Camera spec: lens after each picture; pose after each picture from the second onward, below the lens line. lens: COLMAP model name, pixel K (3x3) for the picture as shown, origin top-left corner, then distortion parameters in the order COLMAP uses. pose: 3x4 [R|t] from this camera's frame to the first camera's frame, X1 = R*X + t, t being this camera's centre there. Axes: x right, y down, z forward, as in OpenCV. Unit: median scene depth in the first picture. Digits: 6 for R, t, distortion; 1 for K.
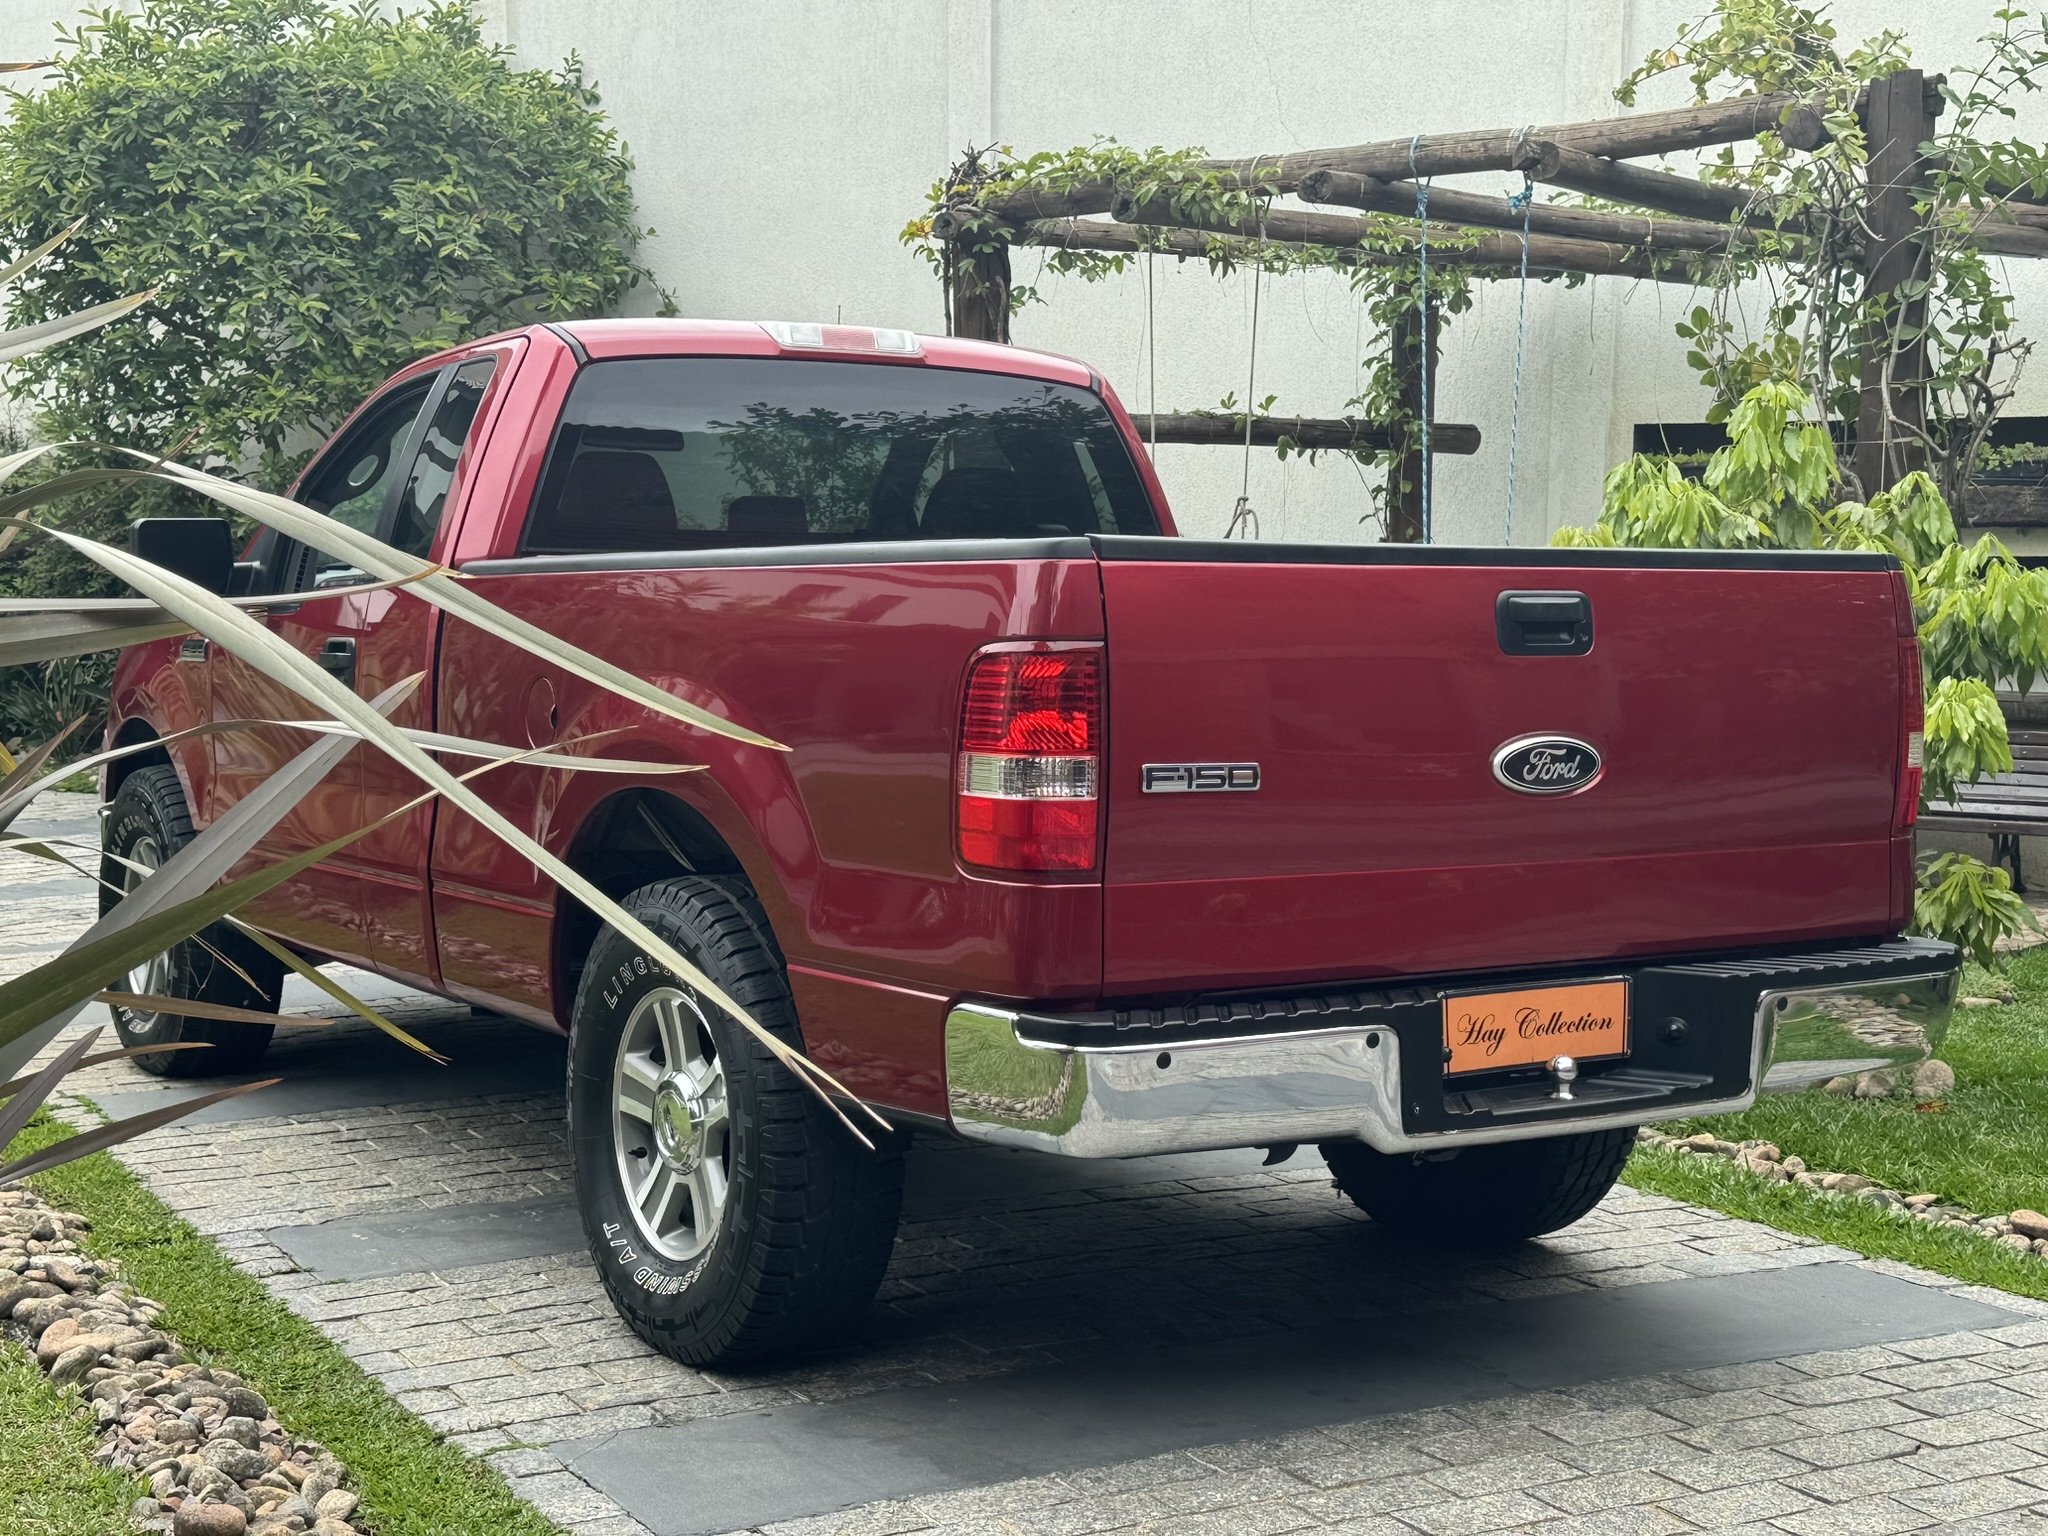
lens RADIAL K [[2782.9, 0, 1024.0], [0, 2782.9, 768.0], [0, 0, 1]] dist [0.242978, -0.743355]
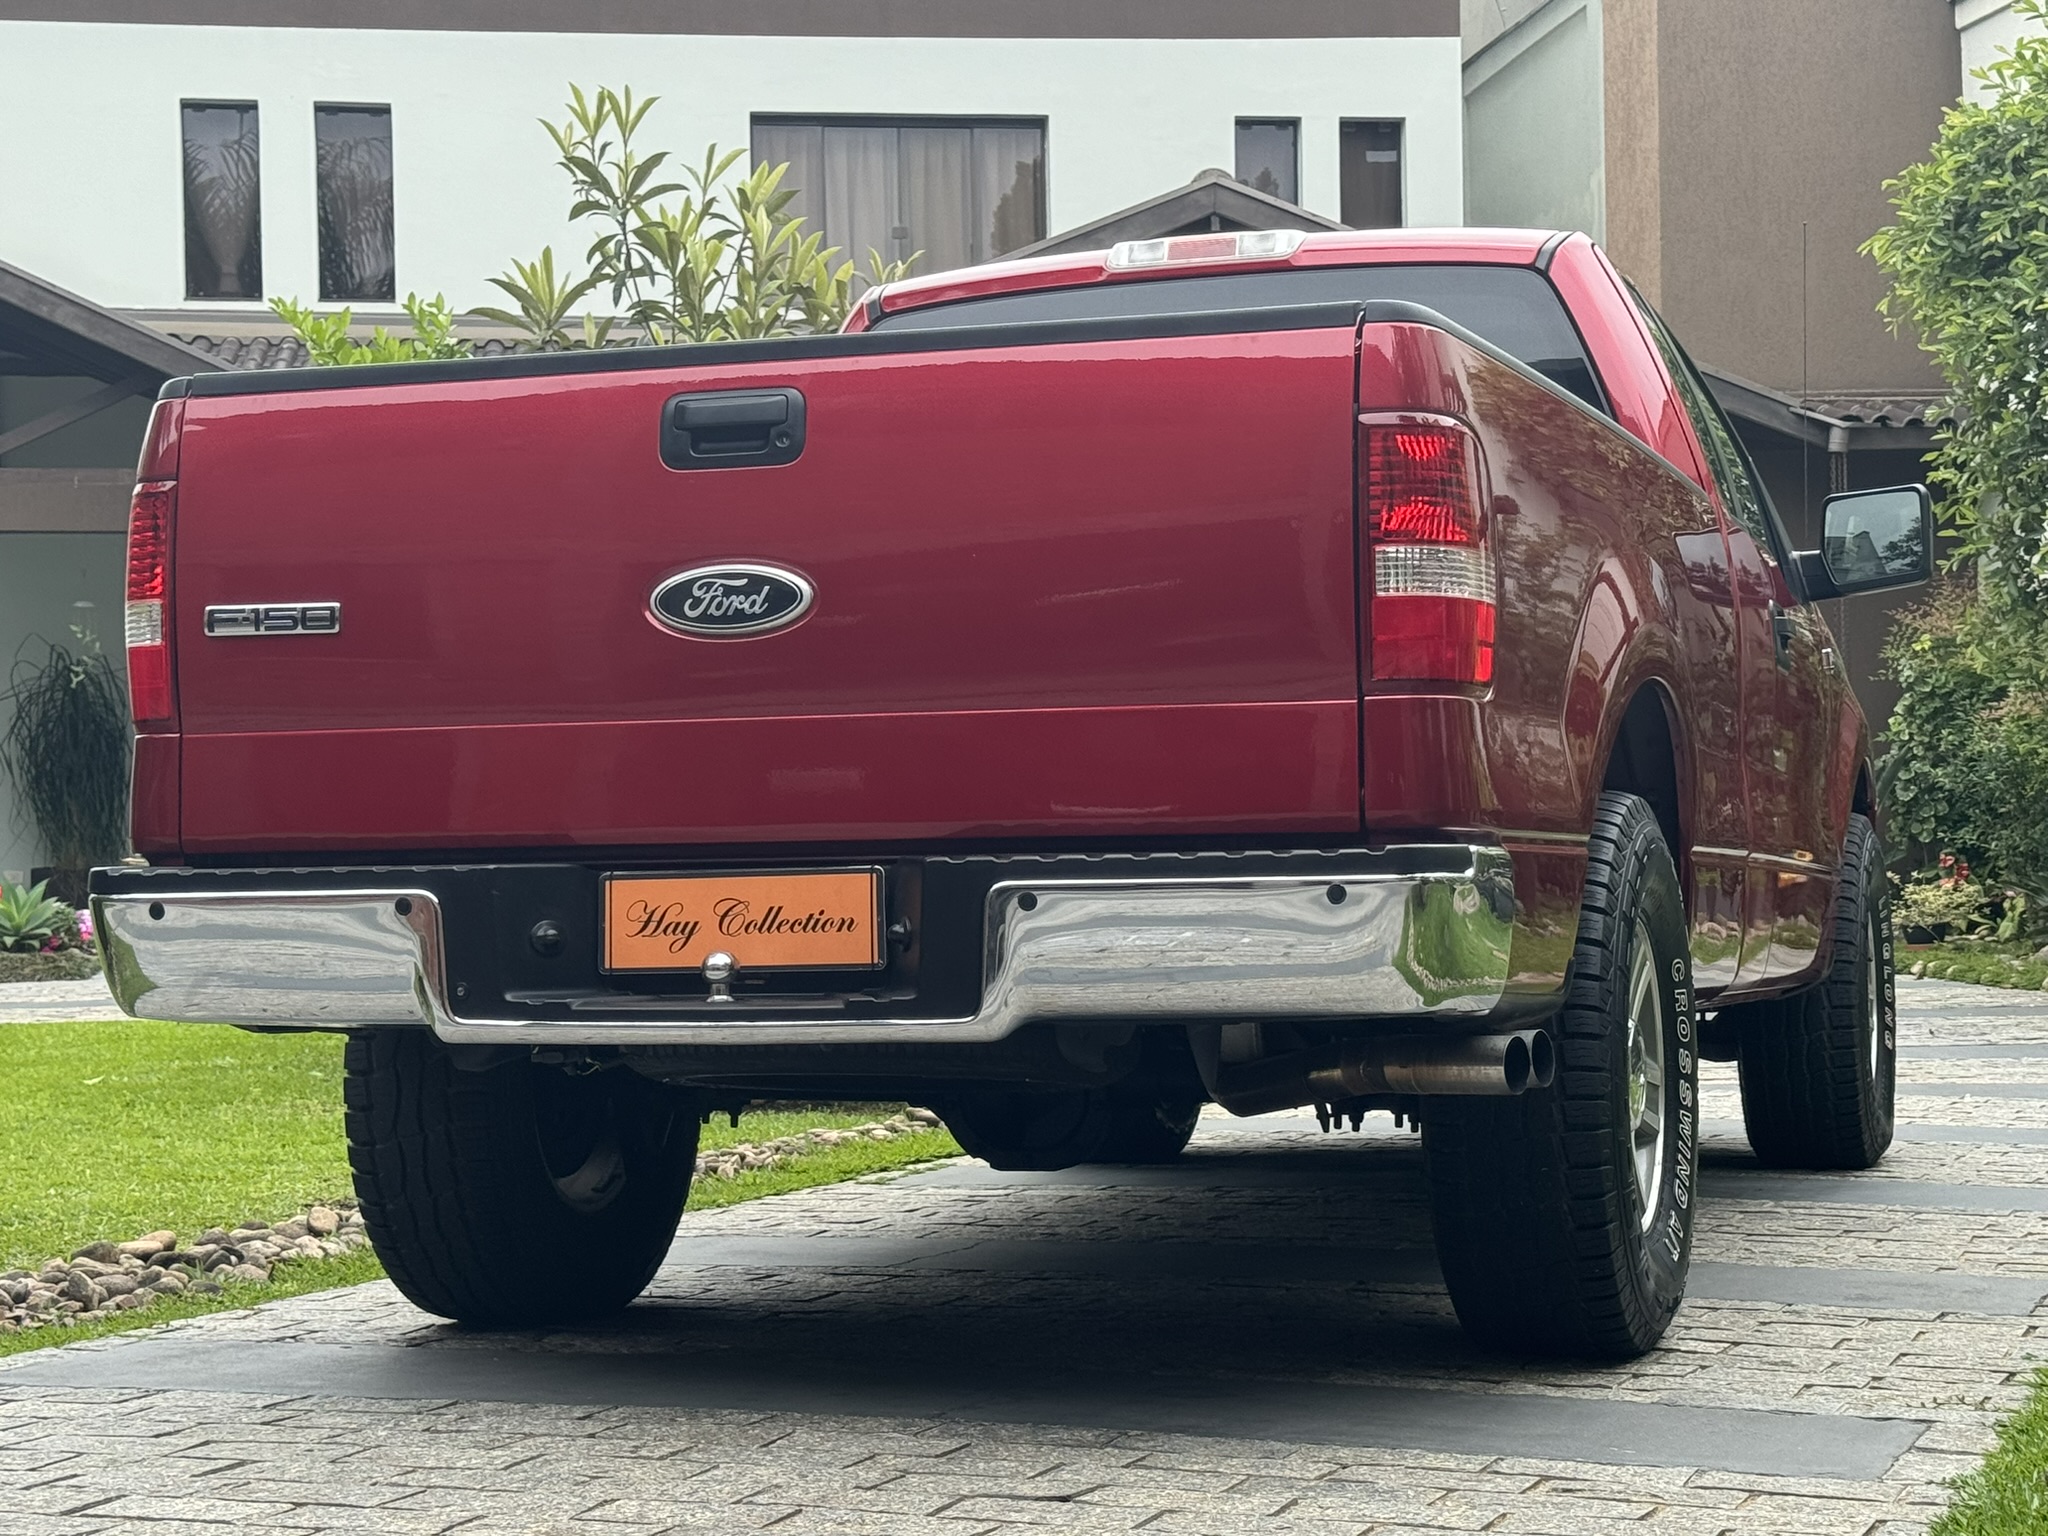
lens RADIAL K [[3637.3, 0, 1035.5], [0, 3637.3, 758.8], [0, 0, 1]] dist [0.113324, -0.005161]
pose [[0.618949, -0.047785, -0.783976, 0.443484], [-0.029309, 0.996047, -0.083851, 0.054509], [0.784884, 0.074876, 0.615102, 0.171648]]
